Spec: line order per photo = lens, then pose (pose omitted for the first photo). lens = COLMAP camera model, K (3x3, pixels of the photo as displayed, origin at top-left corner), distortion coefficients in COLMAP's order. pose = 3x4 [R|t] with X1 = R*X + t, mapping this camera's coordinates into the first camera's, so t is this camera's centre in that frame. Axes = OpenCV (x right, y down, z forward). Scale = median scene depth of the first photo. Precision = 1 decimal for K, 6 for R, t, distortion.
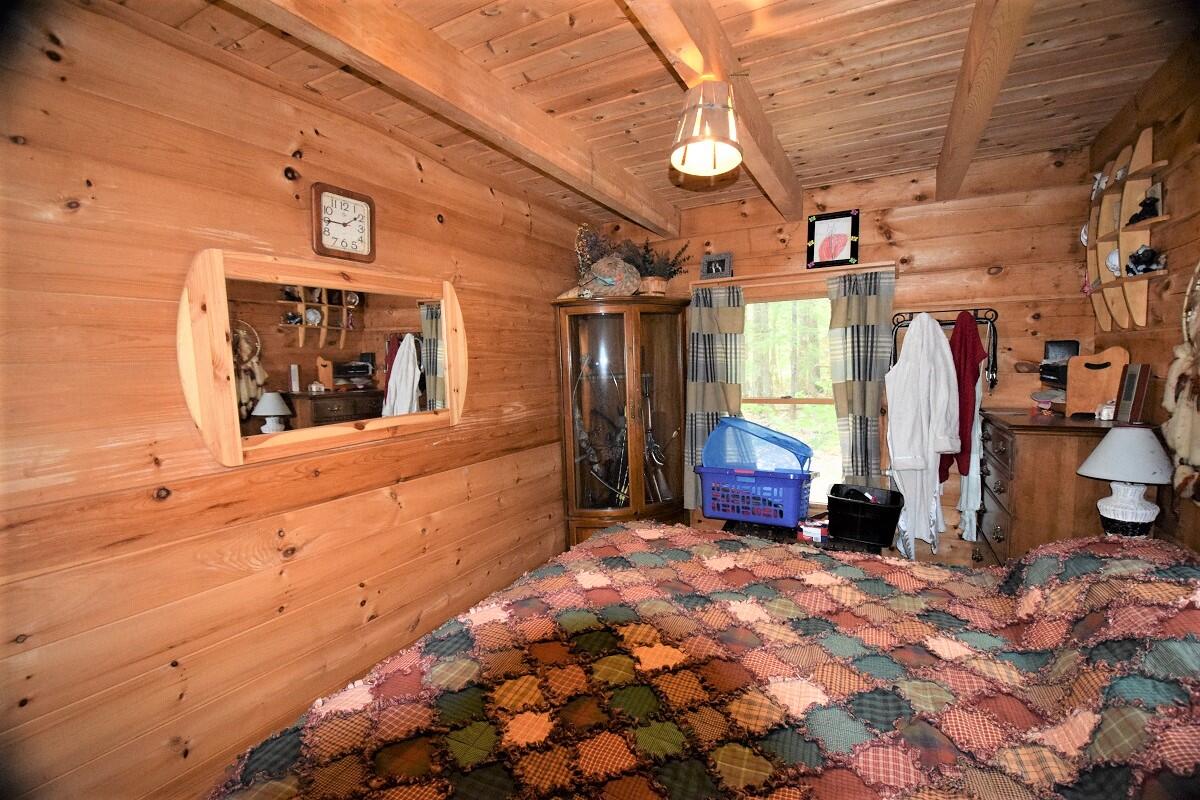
lens RADIAL K [[531.3, 0, 607.5], [0, 531.3, 401.0], [0, 0, 1]] dist [0.002459, -0.000038]
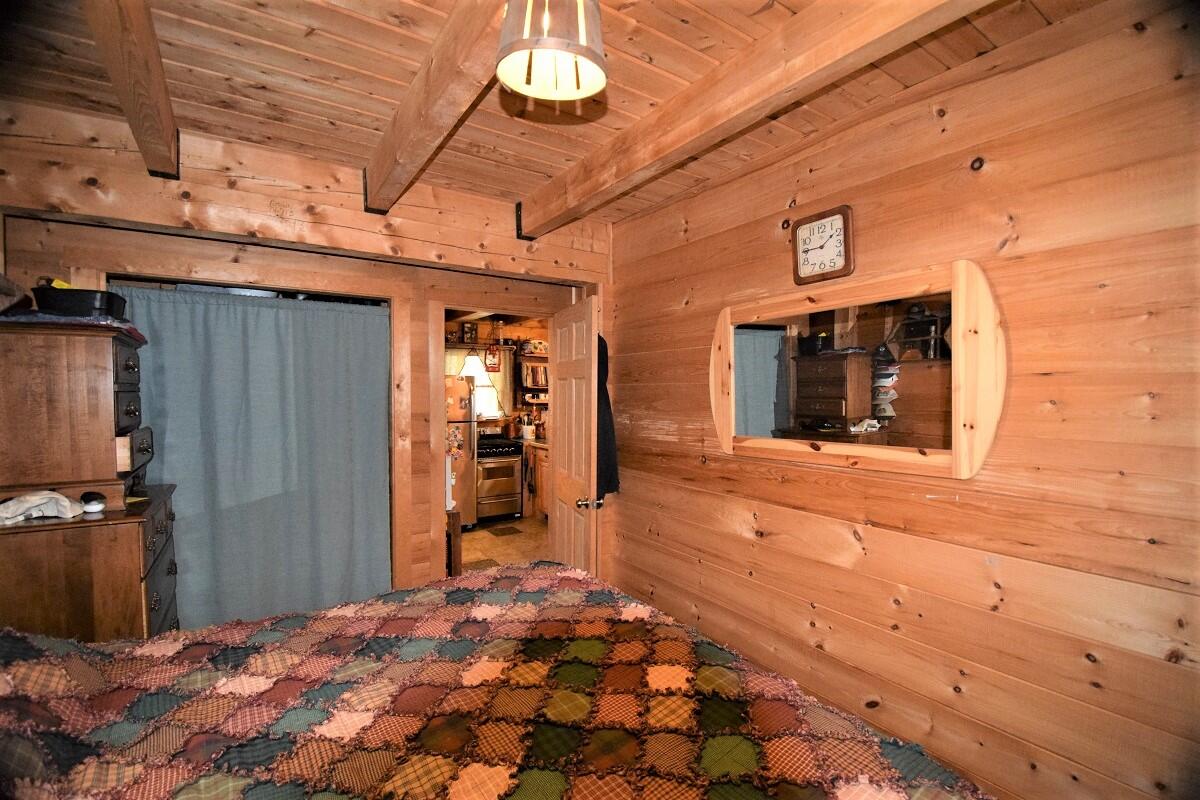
lens RADIAL K [[531.3, 0, 606.8], [0, 531.3, 401.5], [0, 0, 1]] dist [0.002459, -0.000038]
pose [[-0.467206, 0.045733, -0.882965, 0.622898], [-0.048975, 0.995789, 0.077491, -0.099829], [0.882791, 0.079447, -0.462999, 1.165356]]
